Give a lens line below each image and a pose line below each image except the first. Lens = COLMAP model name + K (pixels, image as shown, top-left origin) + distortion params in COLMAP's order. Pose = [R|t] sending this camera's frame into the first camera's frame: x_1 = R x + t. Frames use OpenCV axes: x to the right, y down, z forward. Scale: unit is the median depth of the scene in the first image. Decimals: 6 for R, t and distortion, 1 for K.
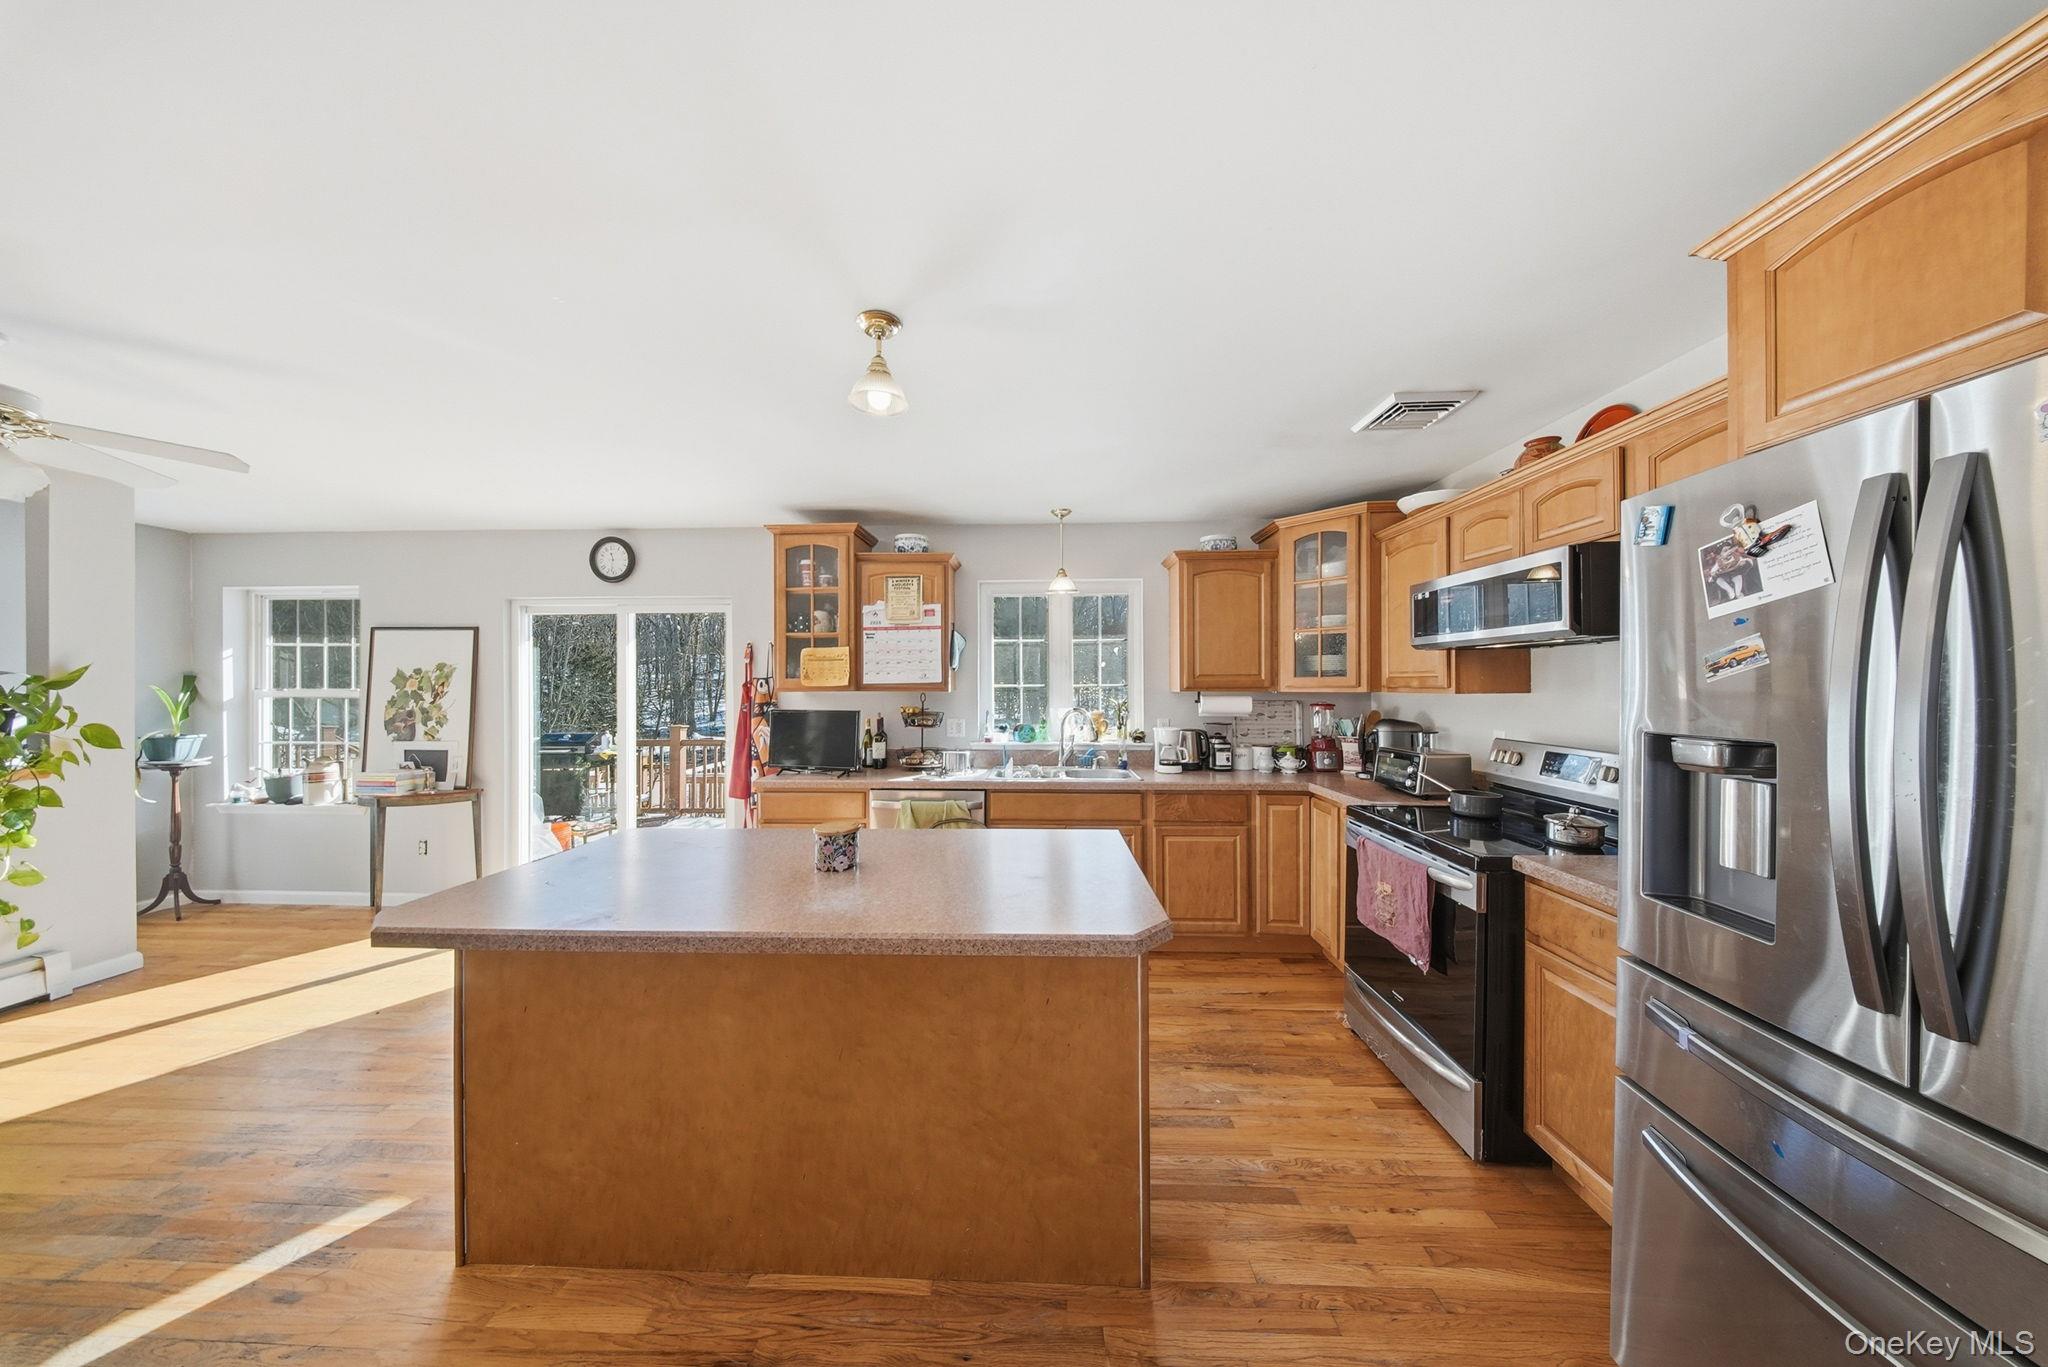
lens RADIAL K [[603.2, 0, 1016.4], [0, 603.2, 687.9], [0, 0, 1]] dist [-0.000612, -0.000097]
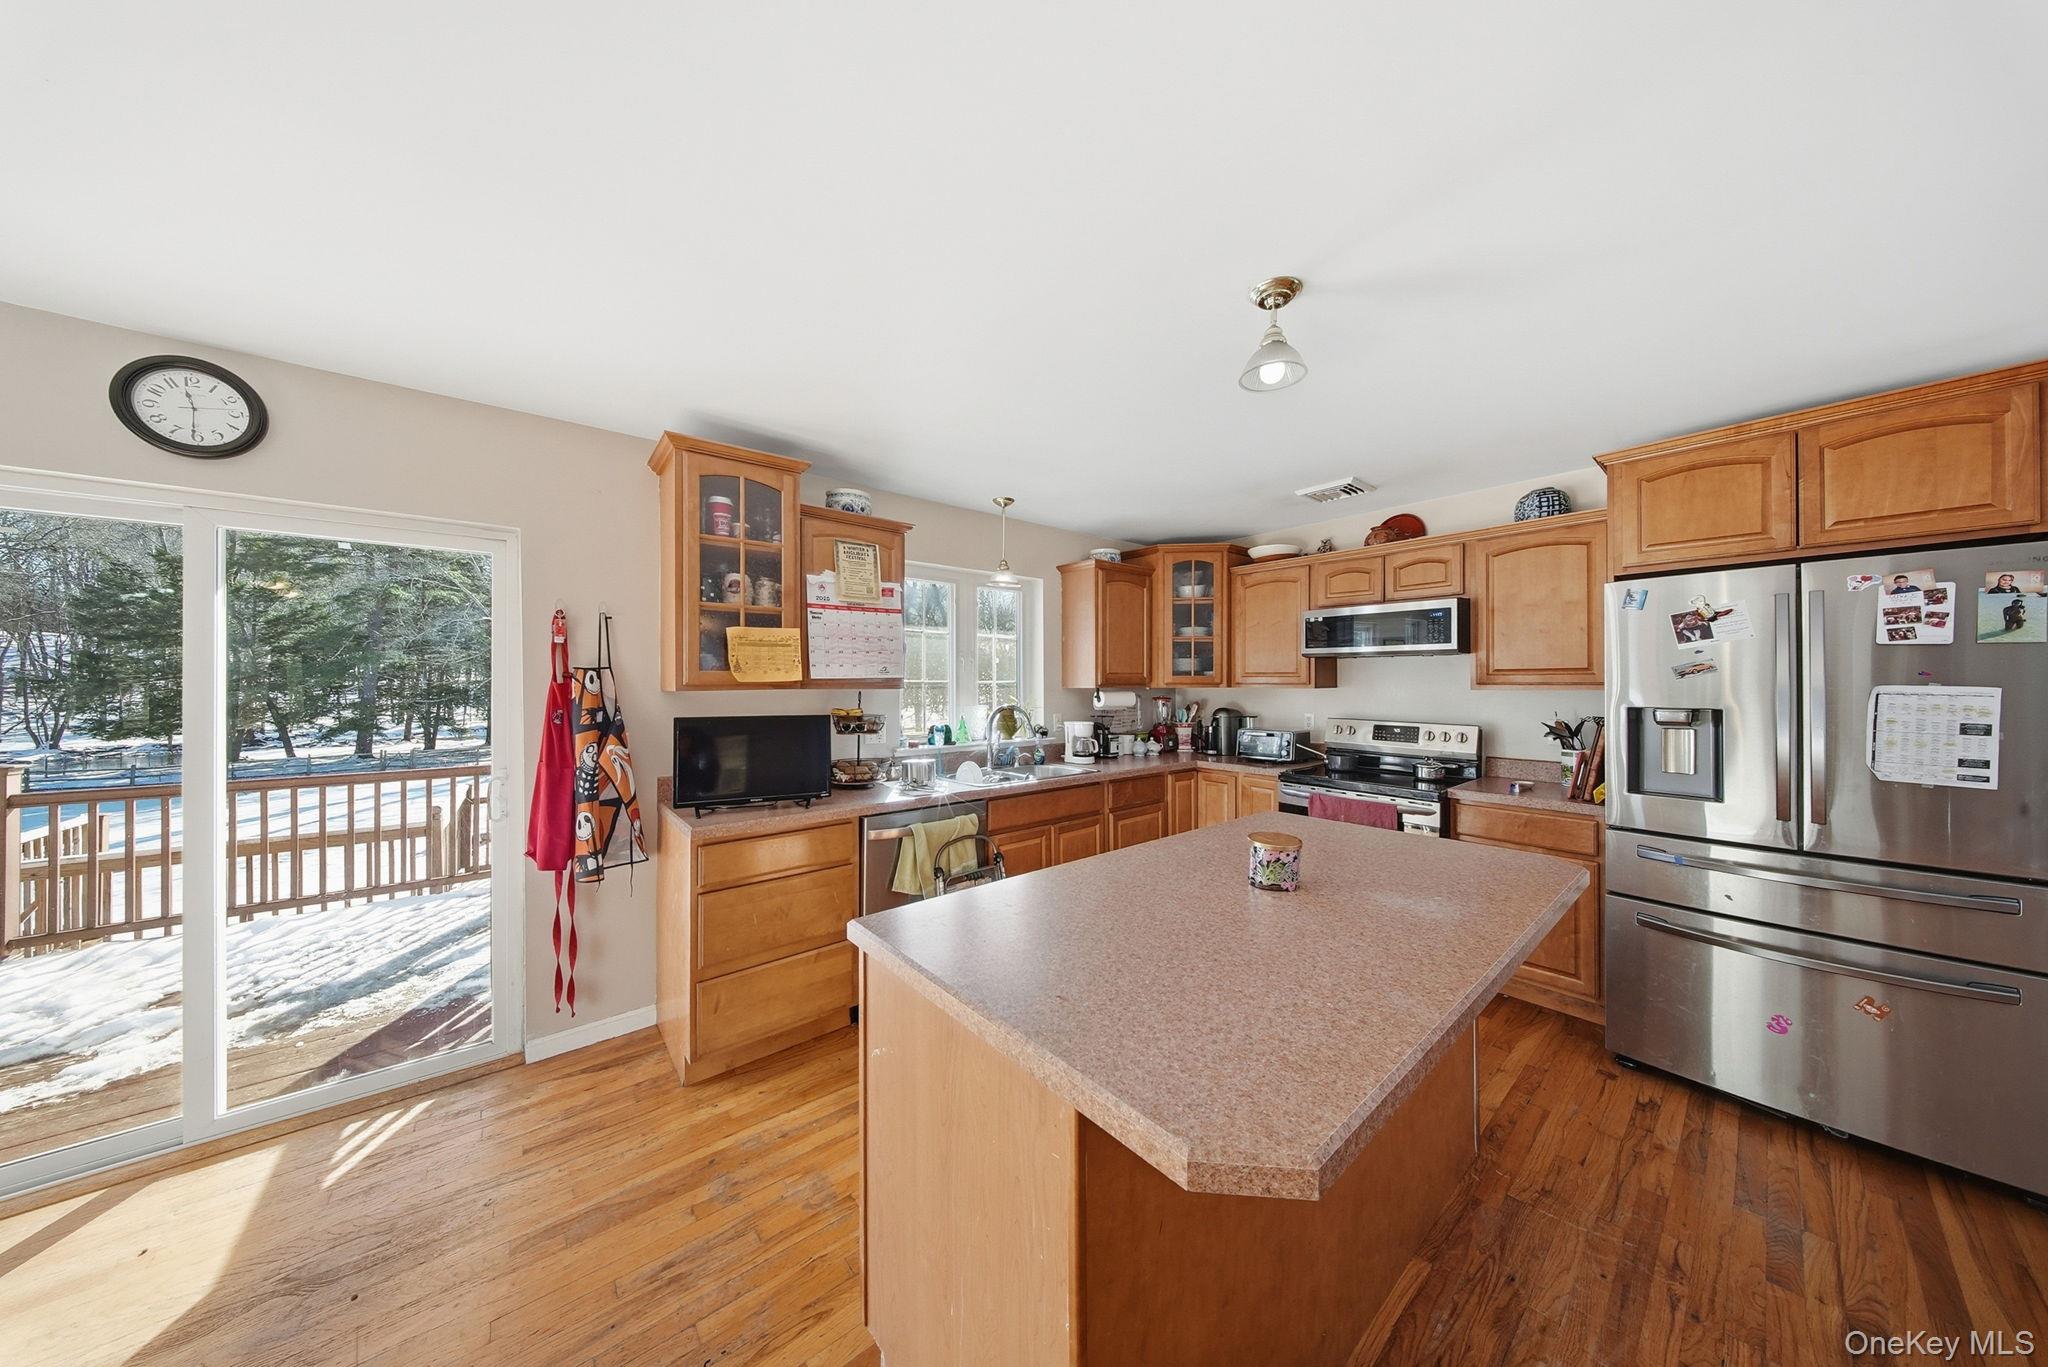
lens RADIAL K [[603.2, 0, 1020.1], [0, 603.2, 681.4], [0, 0, 1]] dist [-0.000612, -0.000097]
pose [[0.759605, 0.003127, 0.650378, -0.540105], [0.000598, 0.999985, -0.005506, 0.000562], [-0.650385, 0.004571, 0.759591, 0.261606]]
